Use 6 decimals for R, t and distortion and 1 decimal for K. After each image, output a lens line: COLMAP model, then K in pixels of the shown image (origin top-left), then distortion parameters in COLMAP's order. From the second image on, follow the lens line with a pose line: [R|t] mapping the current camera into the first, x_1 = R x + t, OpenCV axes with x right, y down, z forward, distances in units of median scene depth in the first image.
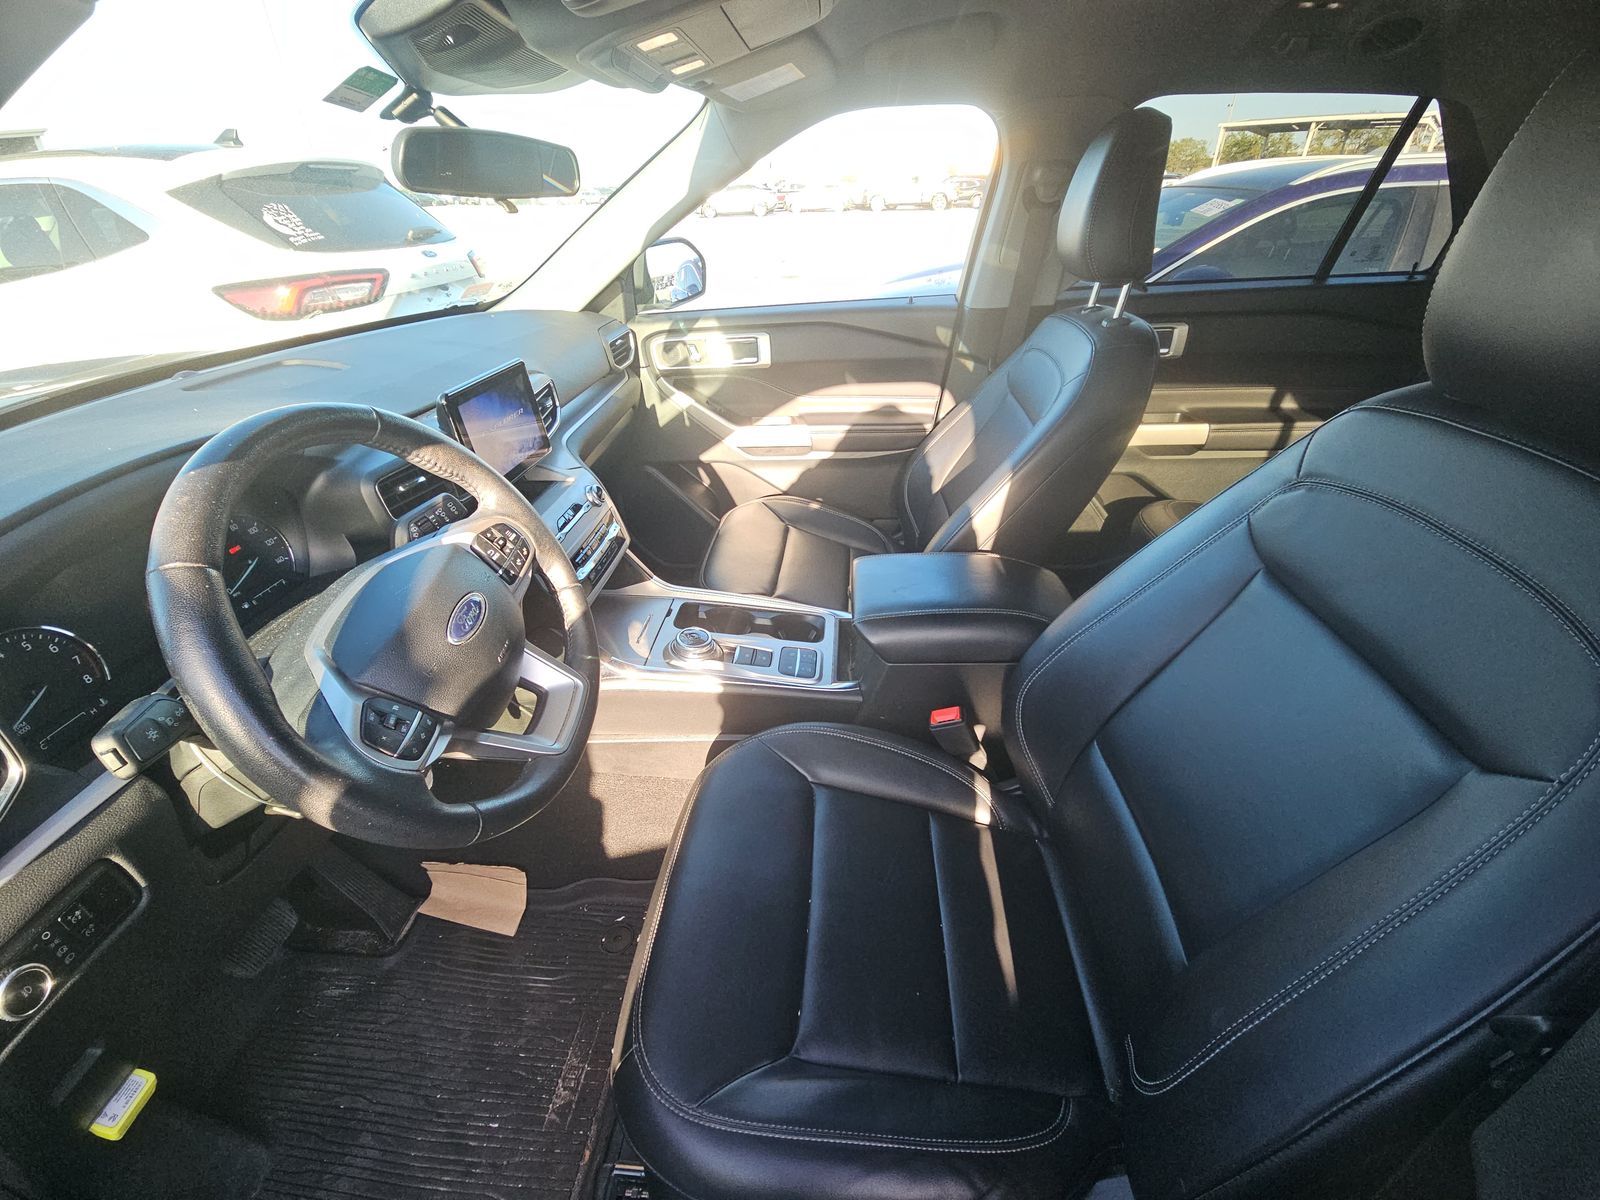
lens RADIAL K [[633.8, 0, 790.0], [0, 633.8, 603.6], [0, 0, 1]] dist [-0.001036, -0.000122]
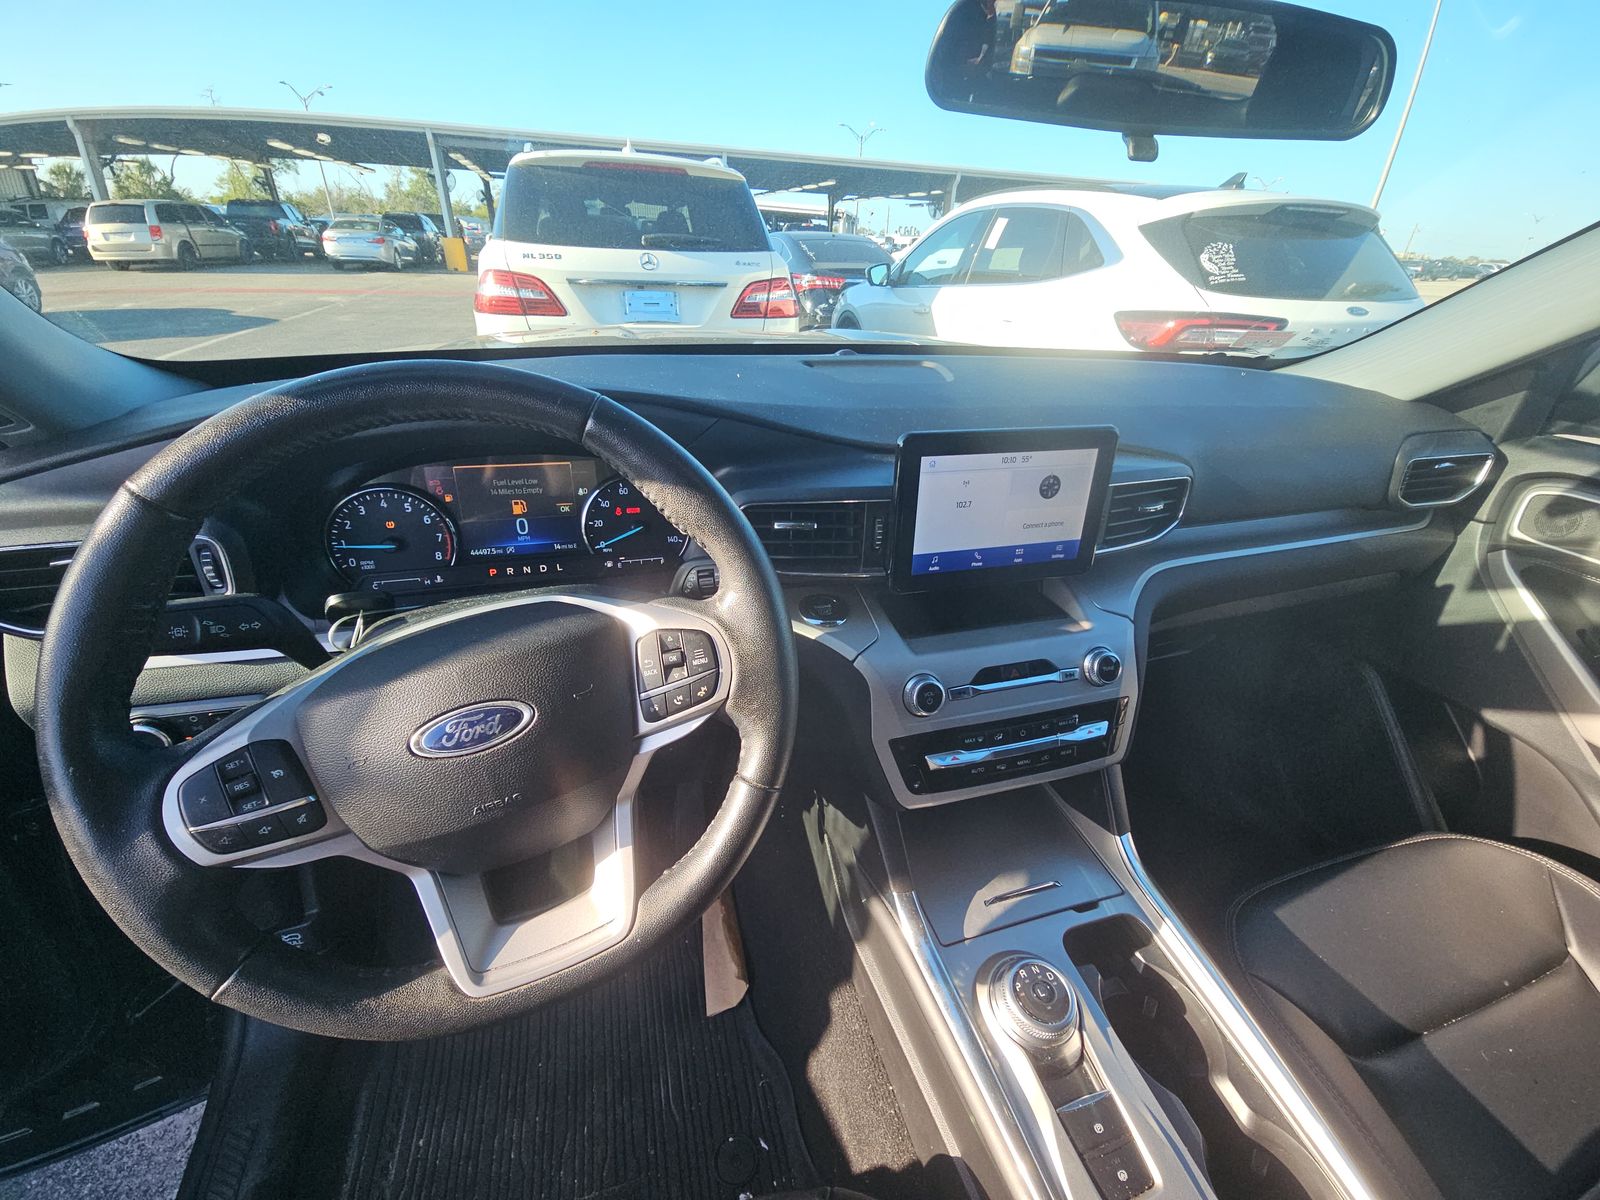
lens RADIAL K [[613.3, 0, 800.0], [0, 613.3, 600.0], [0, 0, 1]] dist [0.001782, 0.000226]
pose [[0.357217, 0.490101, -0.795108, 0.017505], [-0.533587, 0.805768, 0.256948, -0.219543], [0.766604, 0.332473, 0.549345, 0.442764]]
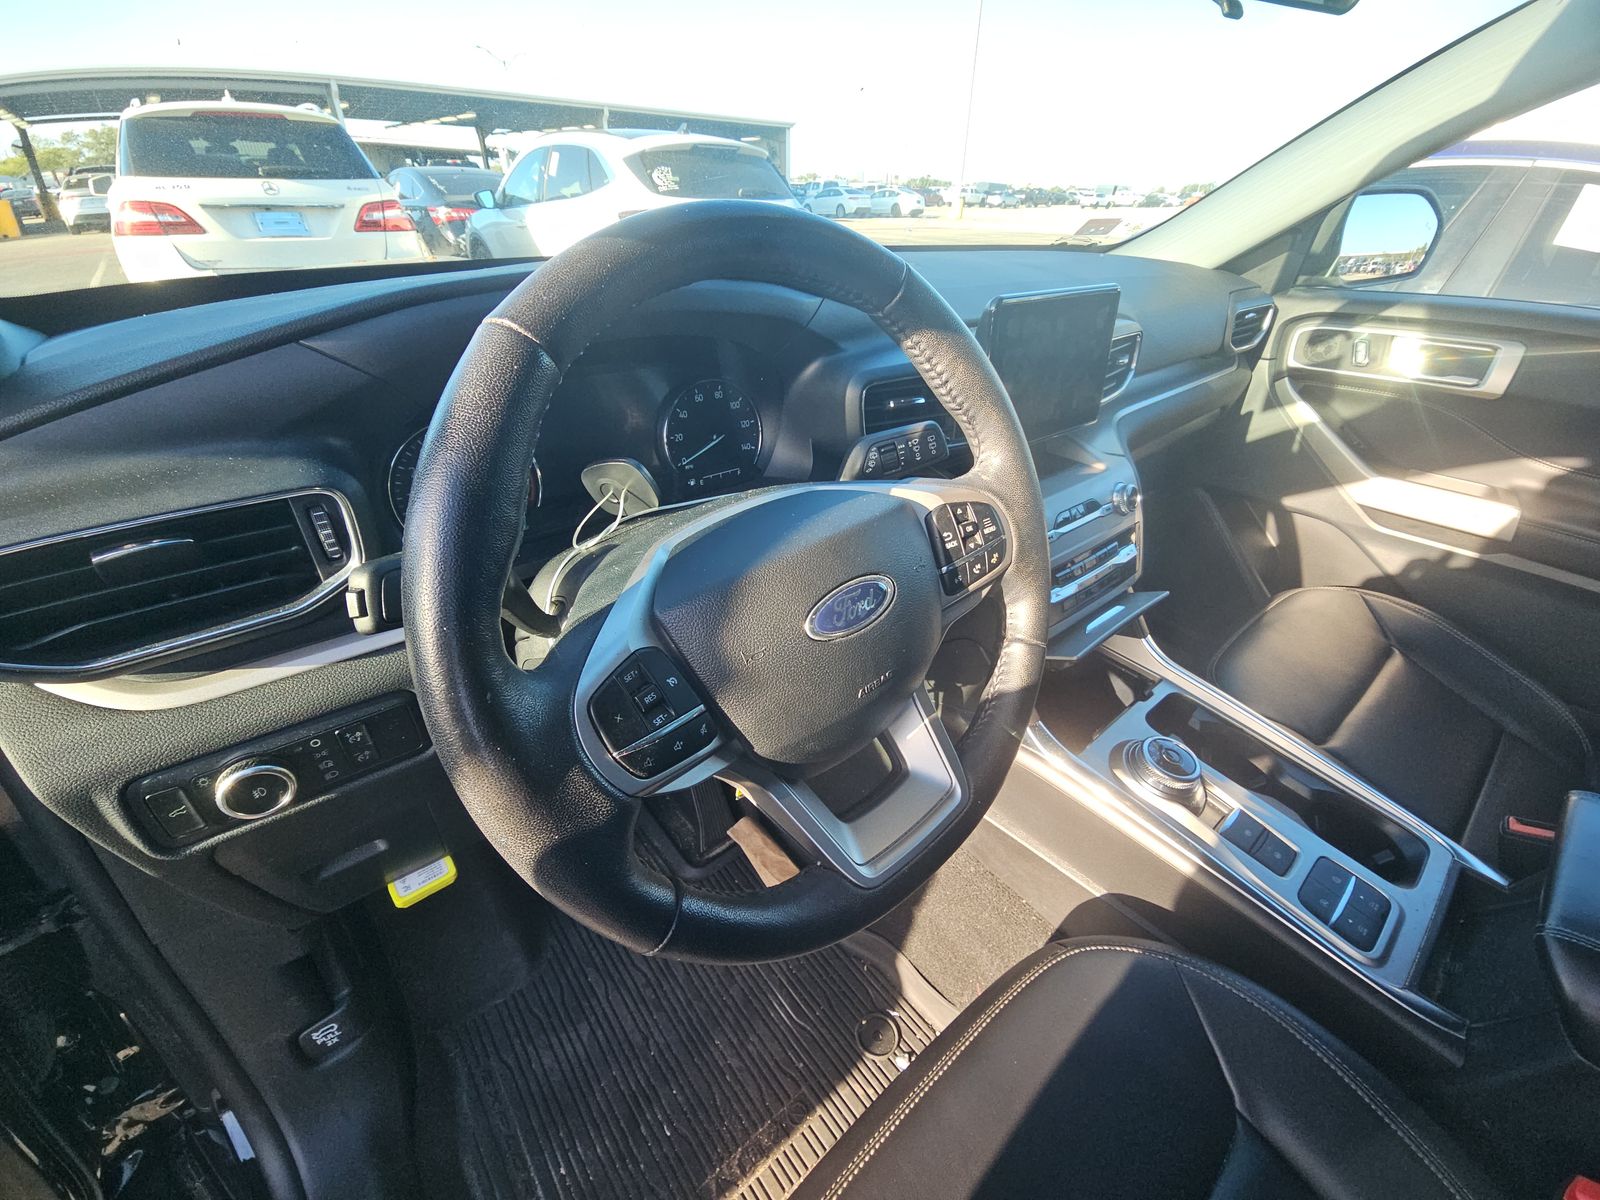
lens RADIAL K [[613.3, 0, 800.0], [0, 613.3, 600.0], [0, 0, 1]] dist [0.001782, 0.000226]
pose [[0.690420, 0.429141, -0.582373, -0.107780], [-0.416444, 0.894045, 0.165100, -0.031277], [0.591519, 0.128537, 0.795980, 0.248613]]
